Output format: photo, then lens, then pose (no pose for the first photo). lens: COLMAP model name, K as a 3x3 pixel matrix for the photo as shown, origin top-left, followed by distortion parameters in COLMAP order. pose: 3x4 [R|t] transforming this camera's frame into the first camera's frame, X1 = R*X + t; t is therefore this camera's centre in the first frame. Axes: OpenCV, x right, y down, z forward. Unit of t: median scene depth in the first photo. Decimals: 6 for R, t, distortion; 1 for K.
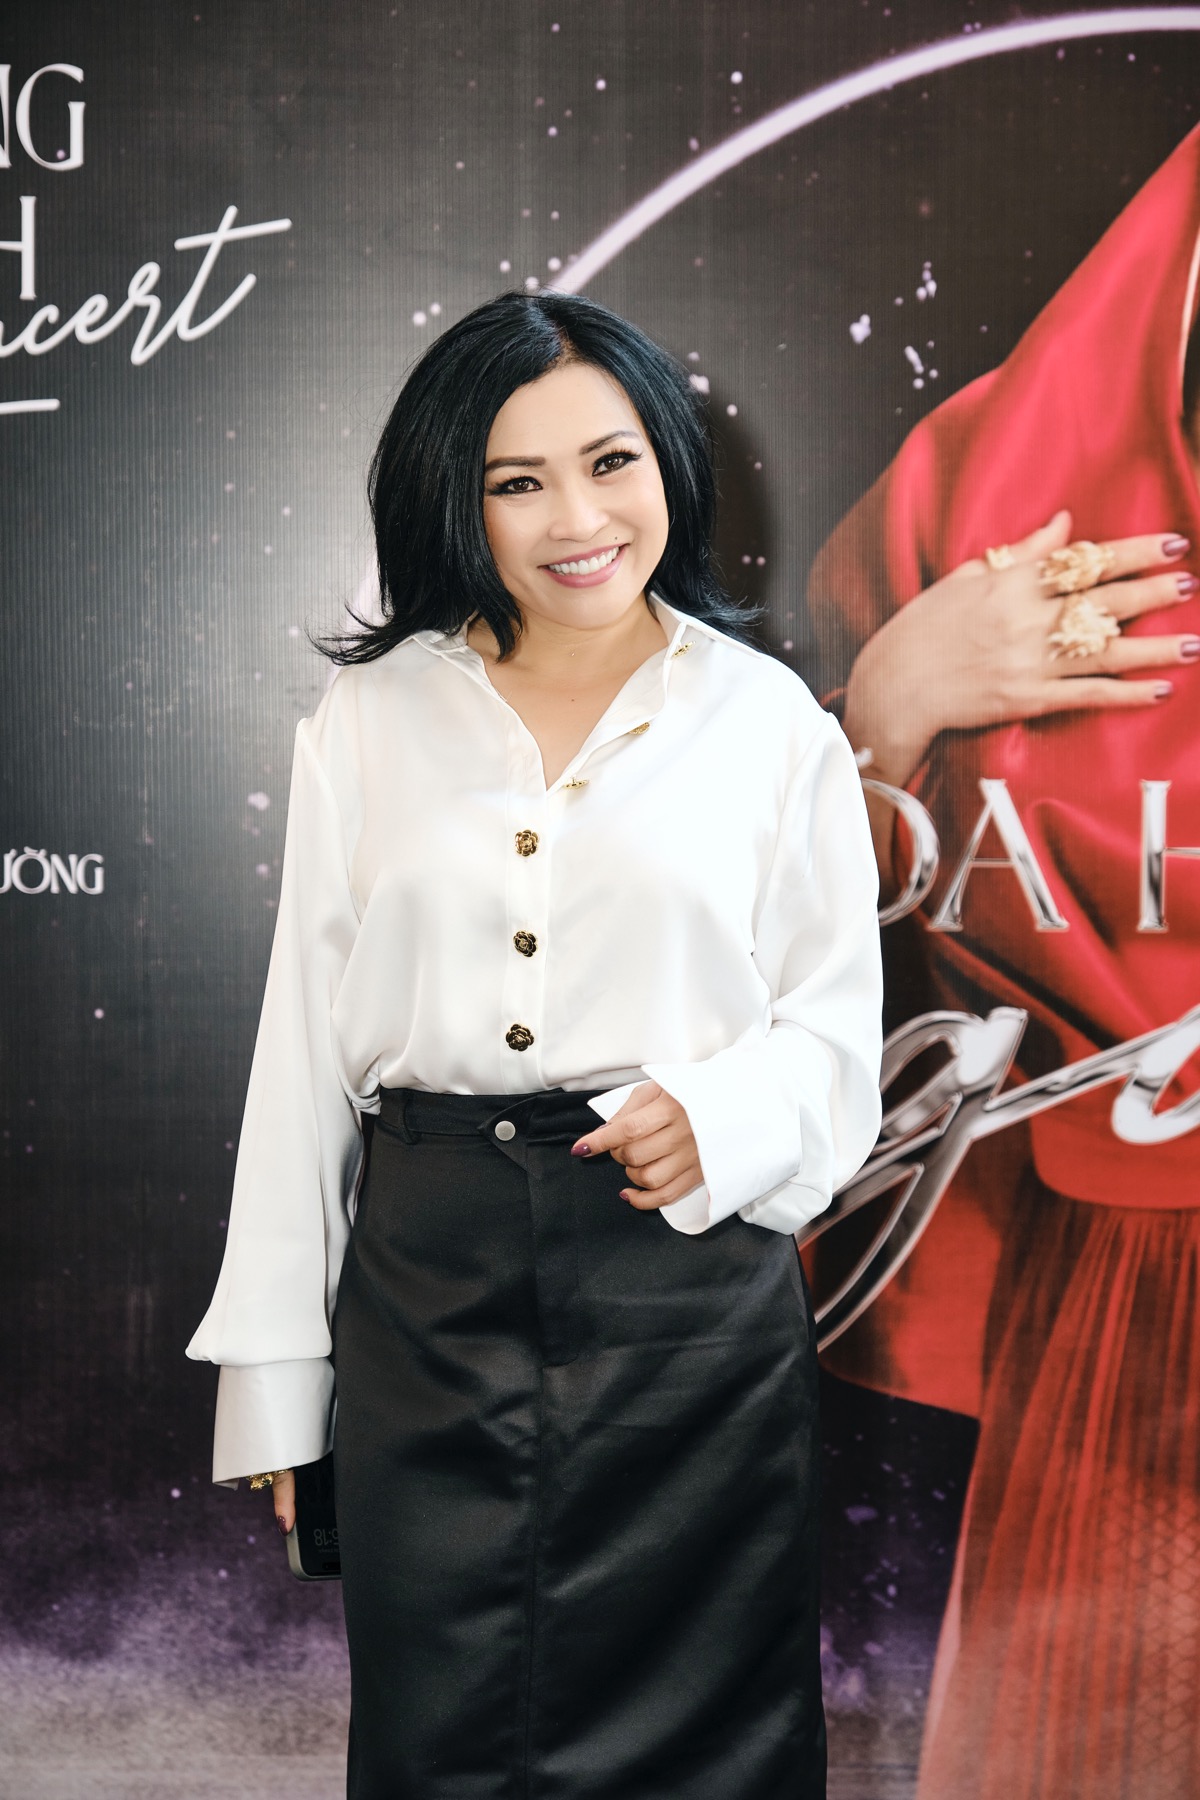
lens RADIAL K [[3928.7, 0, 599.6], [0, 3928.7, 892.4], [0, 0, 1]] dist [0.040250, 0.000000]
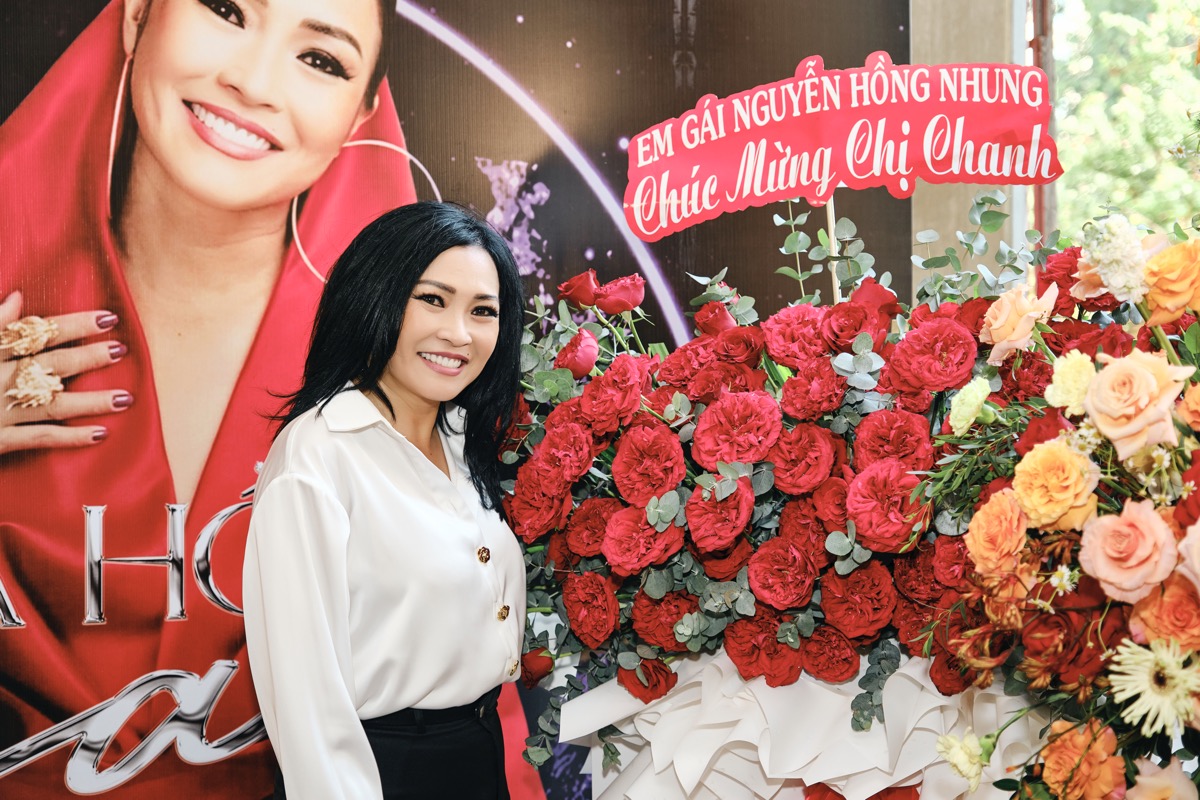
lens RADIAL K [[1986.9, 0, 591.3], [0, 1986.9, 392.9], [0, 0, 1]] dist [-0.006578, 0.000000]
pose [[0.909870, -0.009085, 0.414793, 0.022350], [0.034418, 0.997967, -0.053641, -0.024681], [-0.413463, 0.063082, 0.908333, 0.353739]]
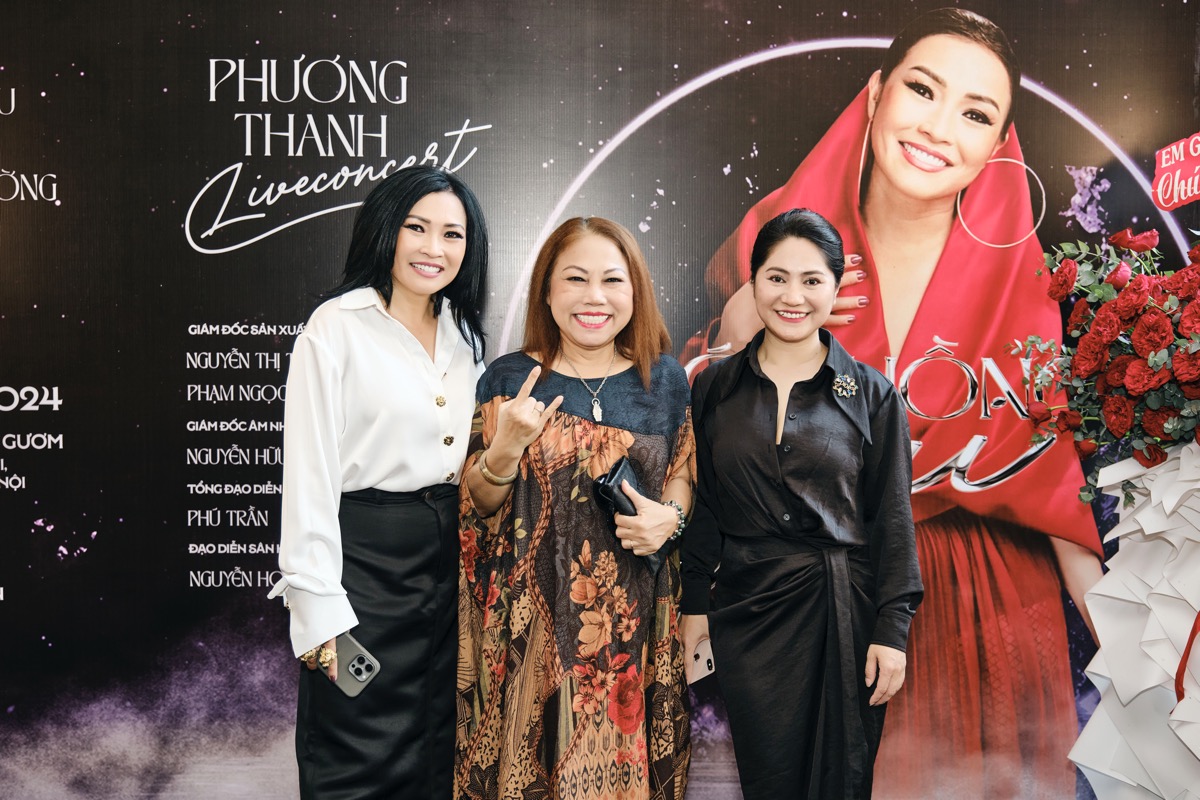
lens RADIAL K [[1379.6, 0, 594.7], [0, 1379.6, 403.9], [0, 0, 1]] dist [-0.005863, 0.000000]
pose [[0.999996, 0.000953, 0.002775, -0.017309], [-0.000927, 0.999954, -0.009570, 0.009367], [-0.002784, 0.009568, 0.999950, 0.150461]]
